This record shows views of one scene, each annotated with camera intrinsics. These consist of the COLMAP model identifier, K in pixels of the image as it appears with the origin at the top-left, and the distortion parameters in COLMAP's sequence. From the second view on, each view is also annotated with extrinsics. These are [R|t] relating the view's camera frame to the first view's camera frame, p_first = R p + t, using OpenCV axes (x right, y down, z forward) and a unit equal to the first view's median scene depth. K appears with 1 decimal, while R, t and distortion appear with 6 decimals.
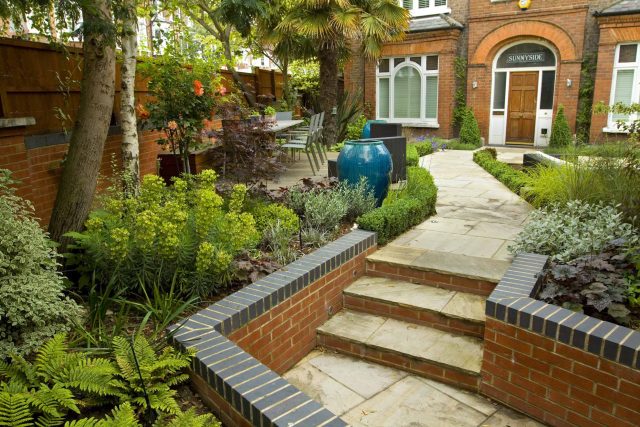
lens RADIAL K [[491.6, 0, 320.0], [0, 491.6, 213.5], [0, 0, 1]] dist [-0.068158, 0.051358]
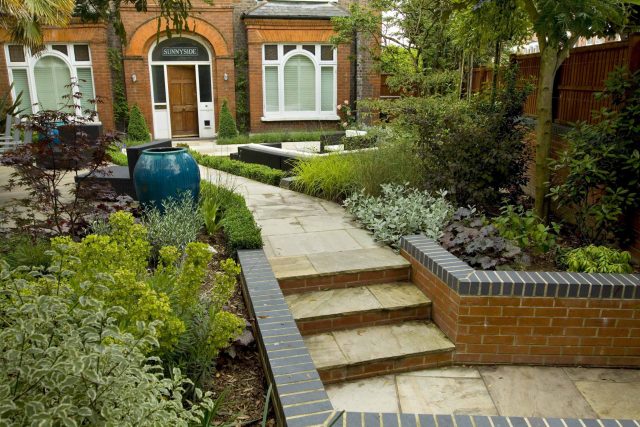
lens RADIAL K [[491.6, 0, 320.0], [0, 491.6, 213.5], [0, 0, 1]] dist [-0.068158, 0.051358]
pose [[0.690082, -0.174862, 0.702289, -0.321441], [0.161339, 0.983123, 0.086252, -0.064113], [-0.705519, 0.053786, 0.706647, 0.204427]]
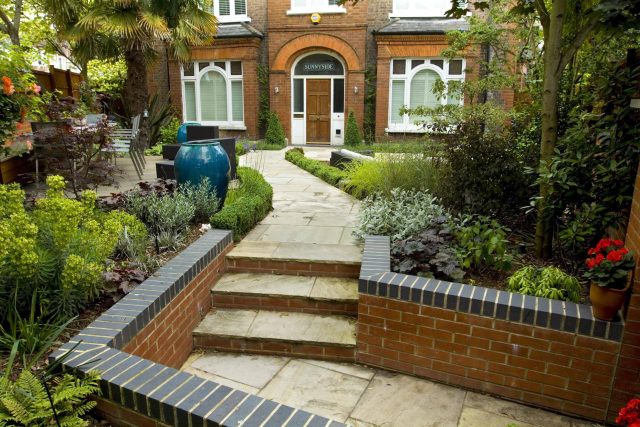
lens RADIAL K [[472.7, 0, 320.0], [0, 472.7, 213.5], [0, 0, 1]] dist [-0.071850, 0.040660]
pose [[0.911974, -0.074956, 0.403343, -0.082631], [0.074925, 0.997063, 0.015881, 0.001475], [-0.403348, 0.015737, 0.914911, 0.017387]]
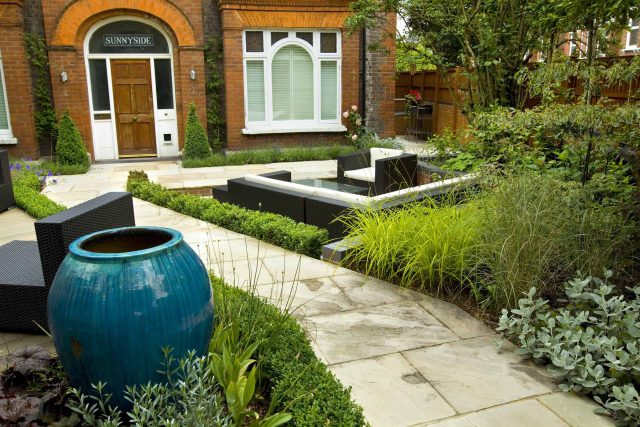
lens RADIAL K [[532.1, 0, 320.0], [0, 532.1, 213.5], [0, 0, 1]] dist [-0.067773, 0.060131]
pose [[0.629344, -0.174773, 0.757219, -0.097819], [0.178310, 0.980863, 0.078194, -0.160952], [-0.756394, 0.085809, 0.648463, 0.618448]]
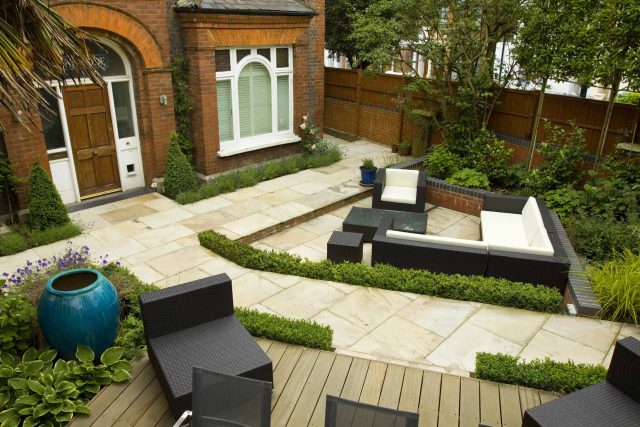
lens RADIAL K [[472.7, 0, 320.0], [0, 472.7, 213.5], [0, 0, 1]] dist [-0.071850, 0.040660]
pose [[0.157876, -0.337081, 0.928144, -0.310032], [0.224259, 0.927611, 0.298741, -0.549034], [-0.961656, 0.160980, 0.222041, 1.325290]]
